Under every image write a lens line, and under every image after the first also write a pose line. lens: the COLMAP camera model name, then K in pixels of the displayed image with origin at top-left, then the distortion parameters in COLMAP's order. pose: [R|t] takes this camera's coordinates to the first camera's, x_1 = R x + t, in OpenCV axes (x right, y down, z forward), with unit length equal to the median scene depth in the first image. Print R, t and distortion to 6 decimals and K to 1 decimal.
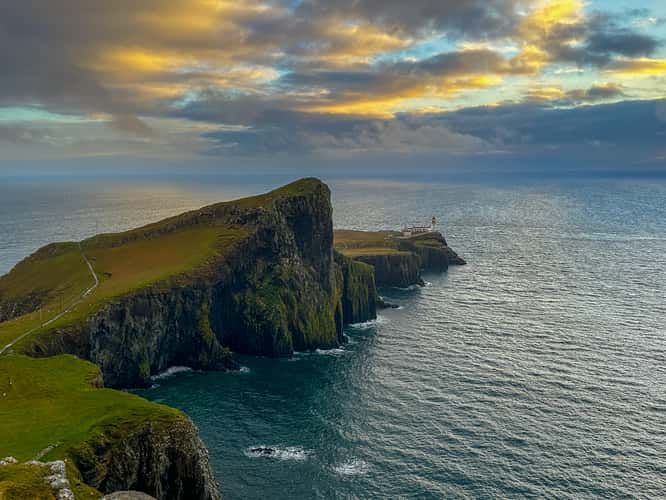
lens RADIAL K [[663.7, 0, 333.0], [0, 663.7, 250.0], [0, 0, 1]] dist [0.094376, -0.016934]
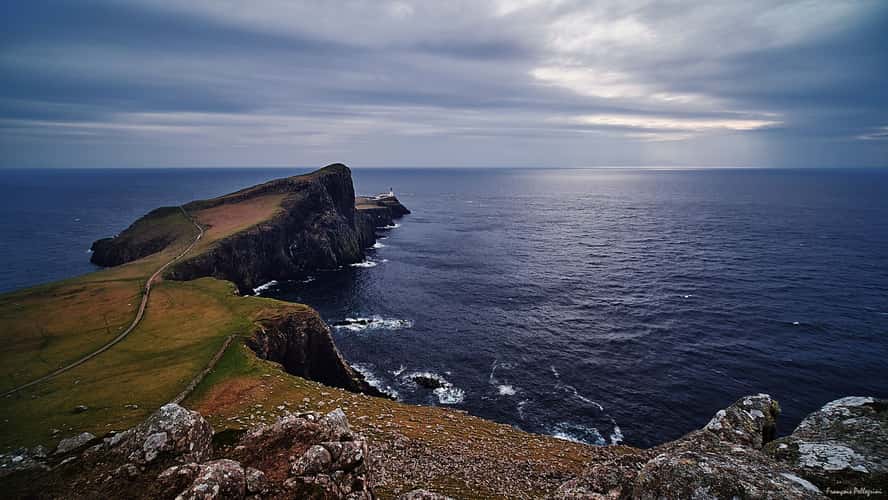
lens RADIAL K [[337.0, 0, 444.0], [0, 337.0, 250.0], [0, 0, 1]] dist [-0.026075, 0.000110]
pose [[0.936238, -0.070823, 0.344154, -0.095535], [0.026919, 0.991054, 0.130717, 0.006916], [-0.350333, -0.113118, 0.929769, 0.081515]]
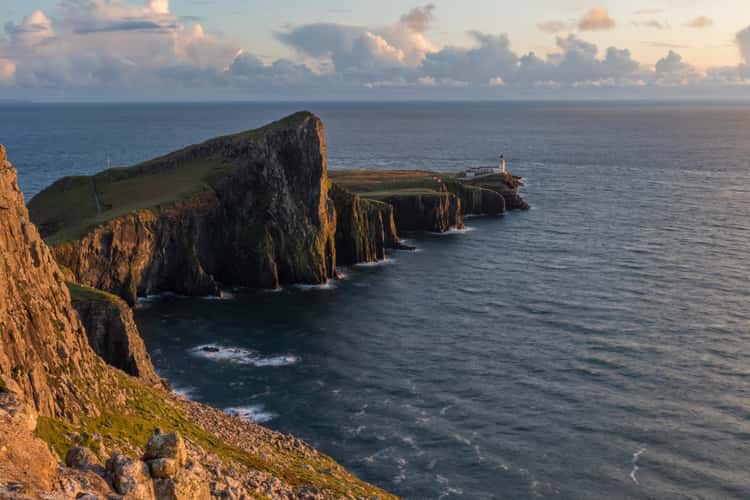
lens RADIAL K [[891.6, 0, 375.0], [0, 891.6, 250.0], [0, 0, 1]] dist [-0.010742, 0.308519]
pose [[0.993411, 0.020992, -0.112669, 0.235998], [-0.015004, 0.998442, 0.053735, 0.025576], [0.113622, -0.051690, 0.992179, -0.334710]]
